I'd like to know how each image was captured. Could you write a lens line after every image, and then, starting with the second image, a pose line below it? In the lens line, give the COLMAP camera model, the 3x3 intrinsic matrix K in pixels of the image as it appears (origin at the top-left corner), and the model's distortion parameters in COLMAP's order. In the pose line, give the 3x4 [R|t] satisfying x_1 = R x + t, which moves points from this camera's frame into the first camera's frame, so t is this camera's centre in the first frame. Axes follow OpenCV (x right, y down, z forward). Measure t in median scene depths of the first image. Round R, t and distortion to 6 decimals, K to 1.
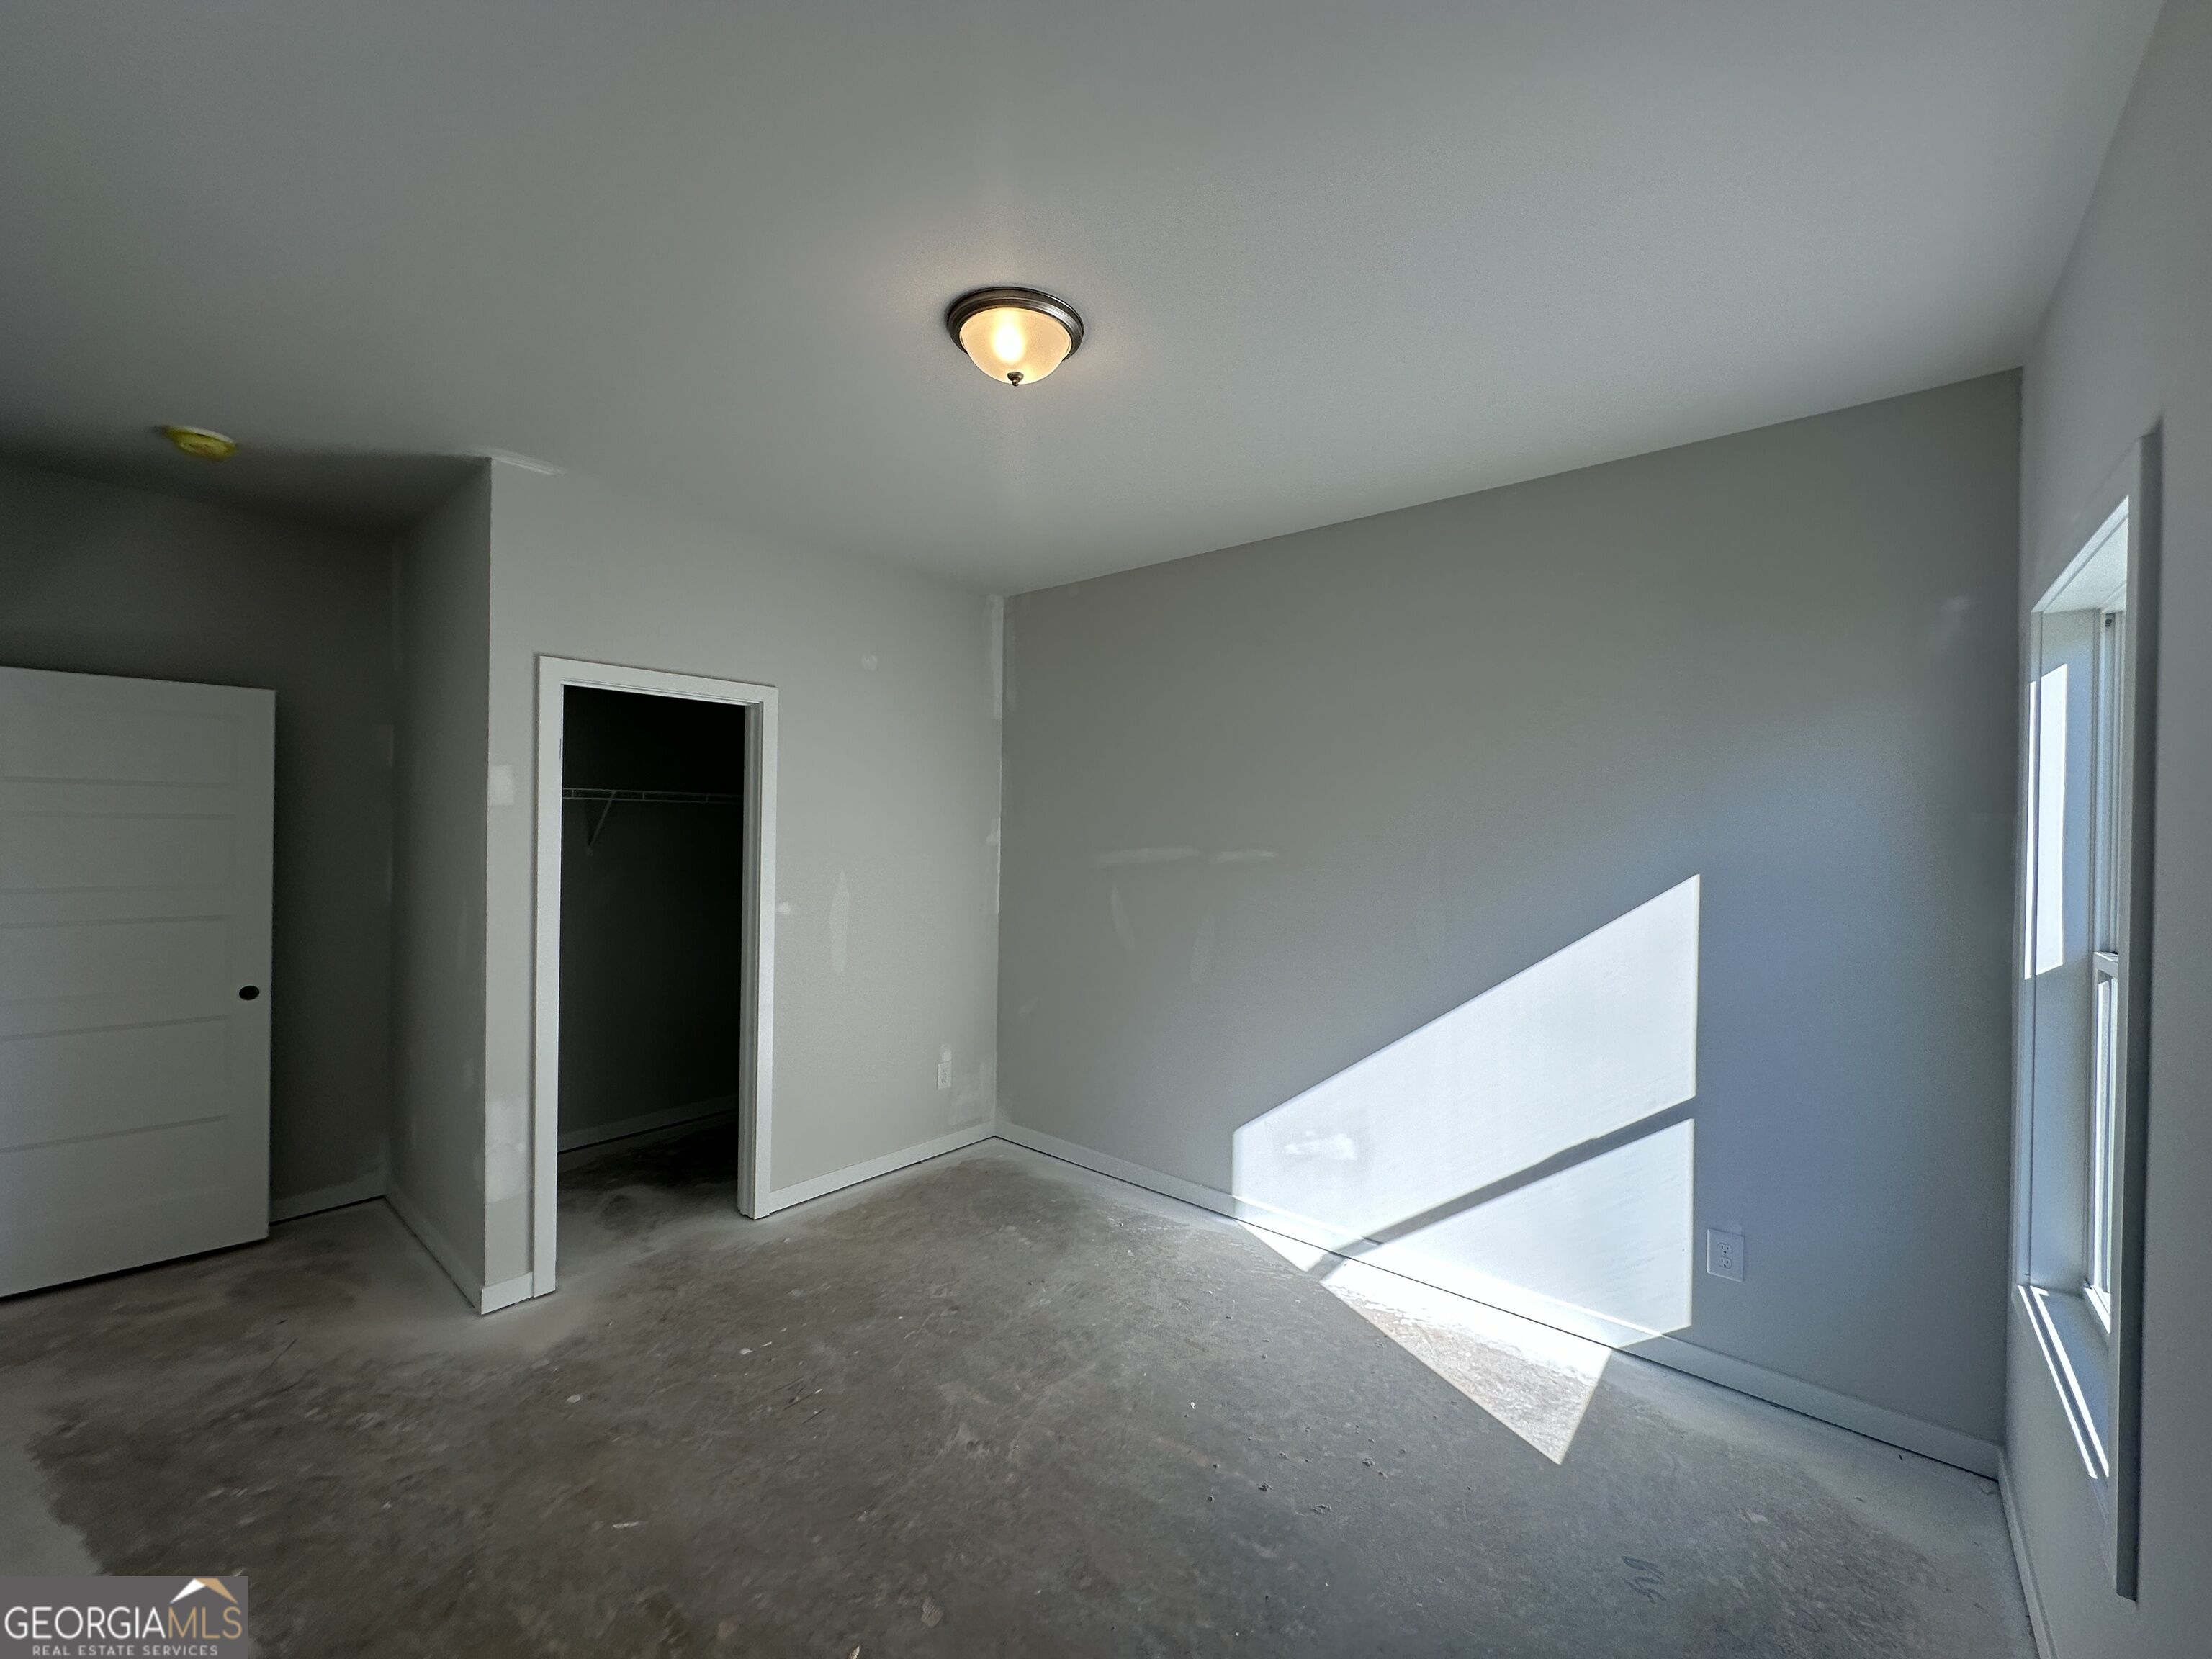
lens RADIAL K [[879.4, 0, 1109.3], [0, 879.4, 827.5], [0, 0, 1]] dist [-0.003843, 0.000120]
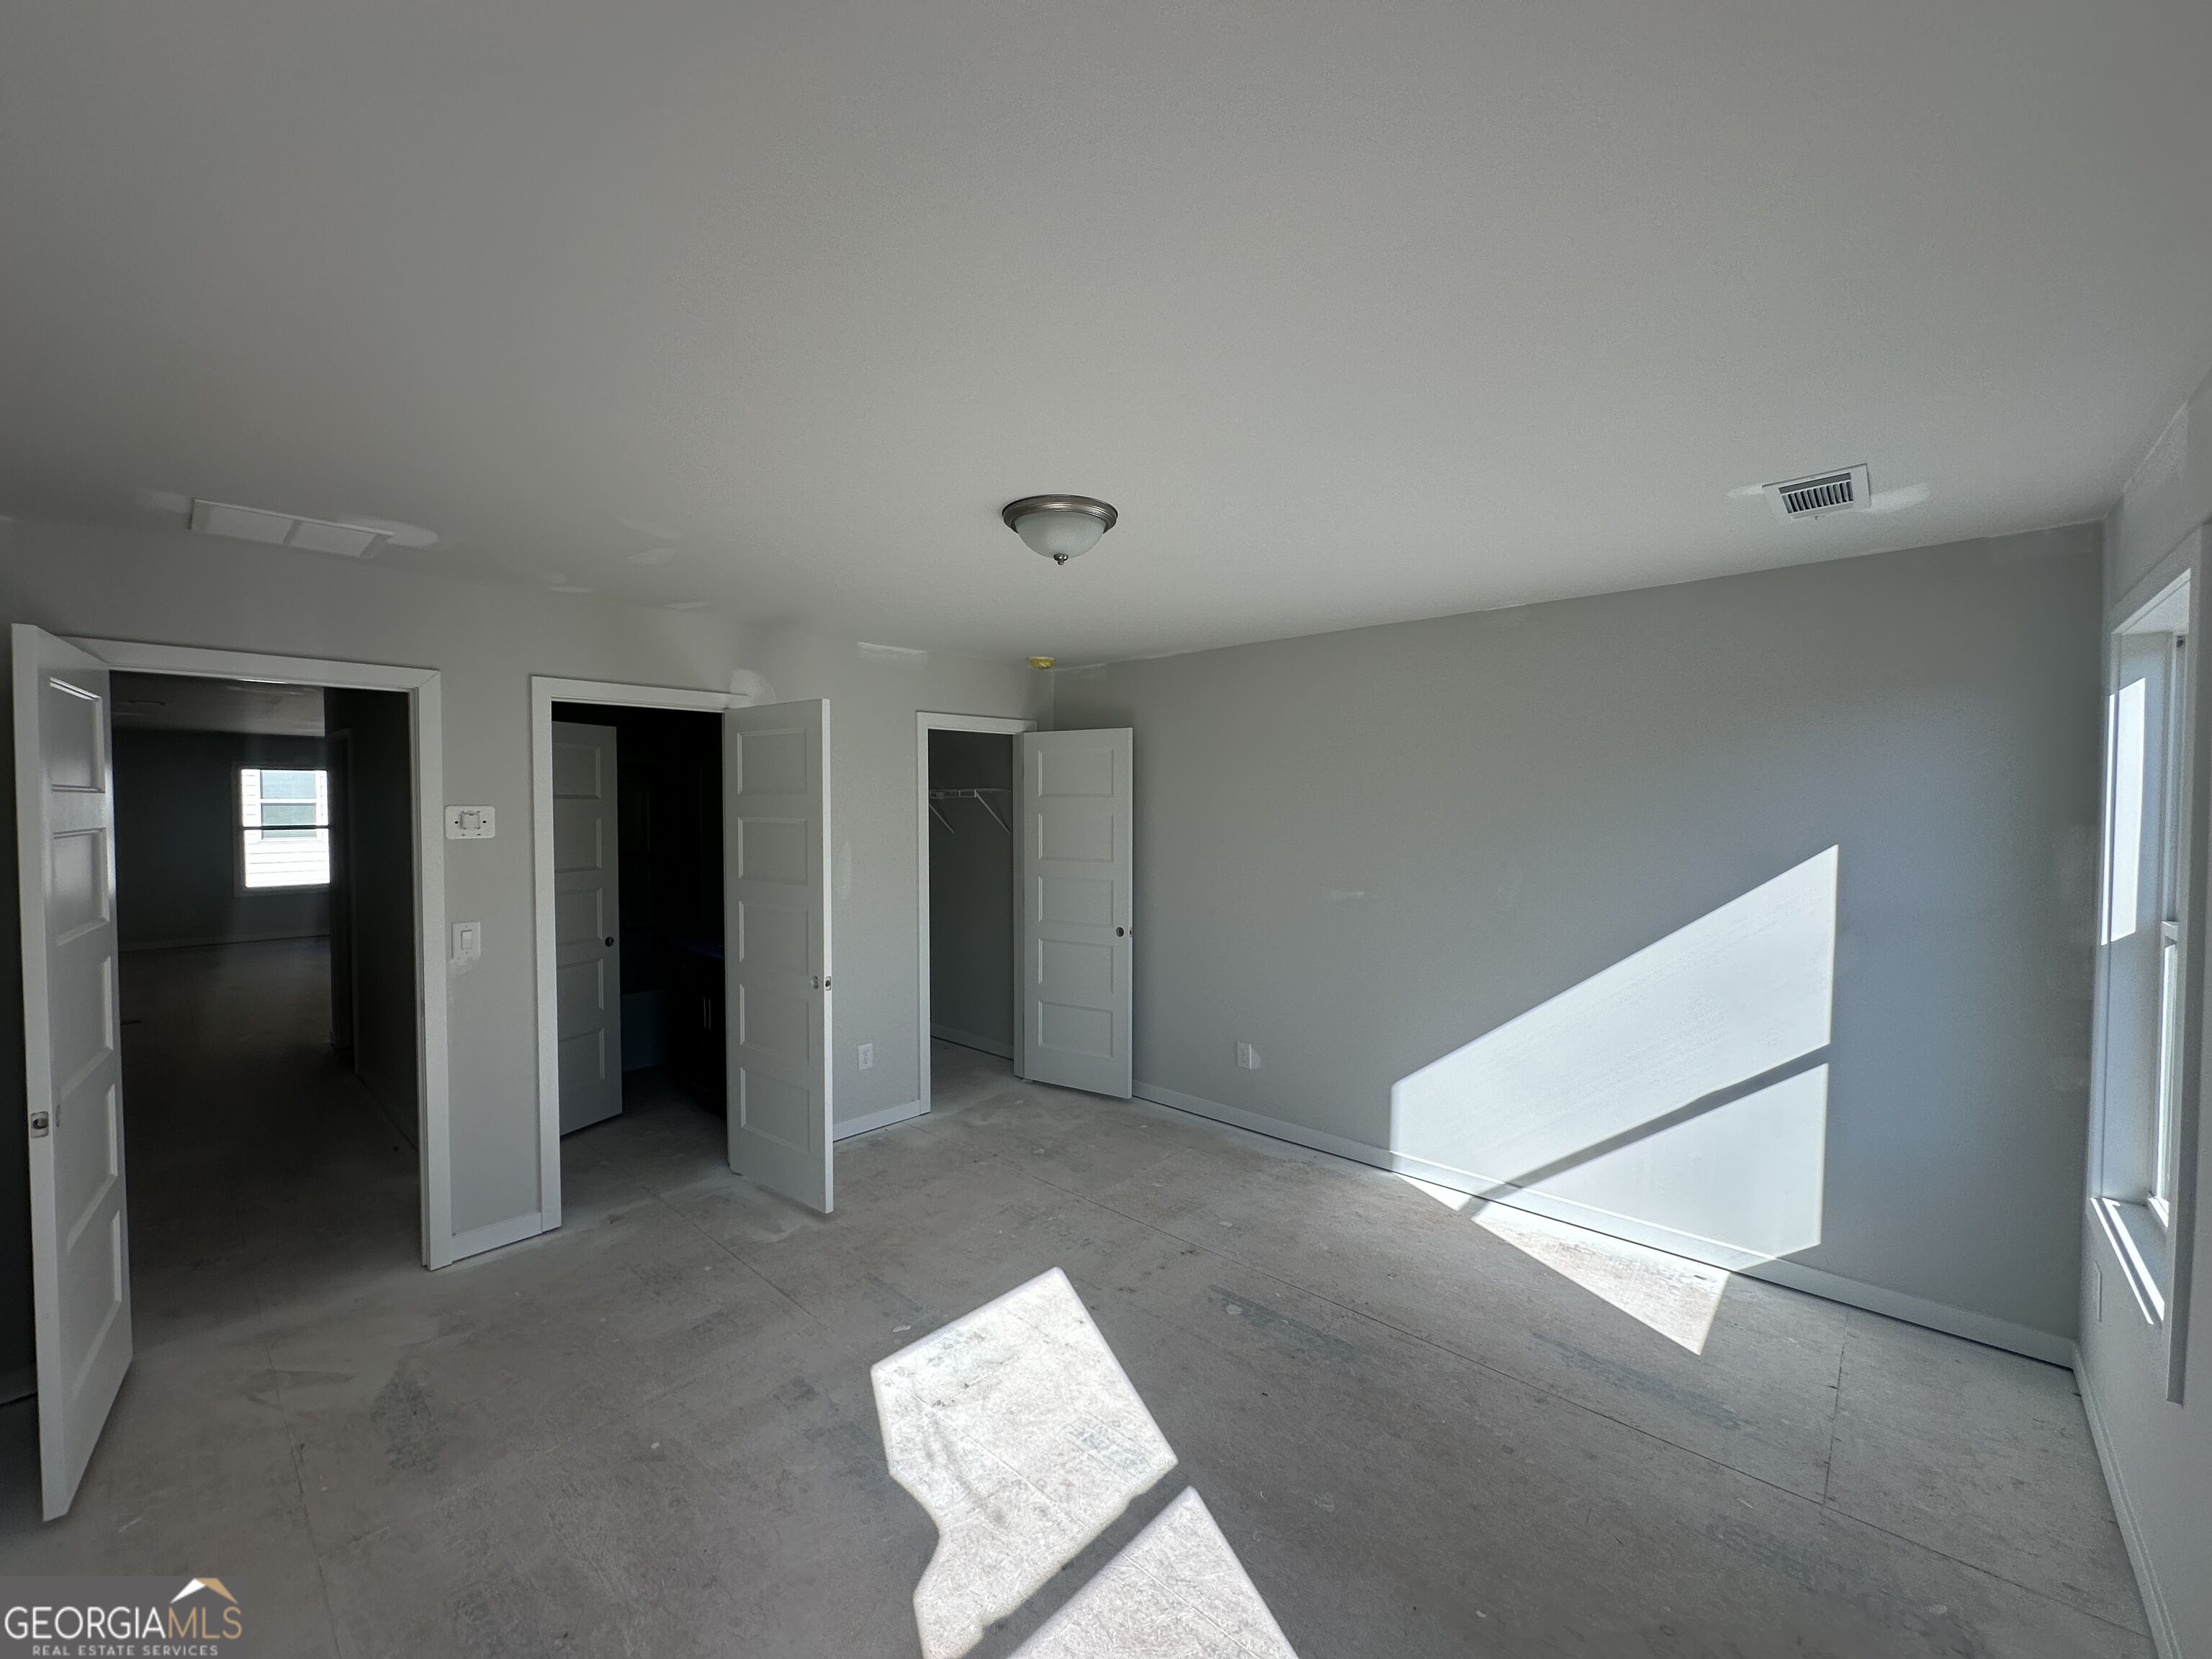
lens RADIAL K [[897.0, 0, 1109.6], [0, 897.0, 854.9], [0, 0, 1]] dist [-0.003334, -0.000373]
pose [[0.999419, -0.016514, -0.029801, -0.267585], [0.017388, 0.999419, 0.029309, -0.008789], [0.029300, -0.029810, 0.999126, -0.251876]]
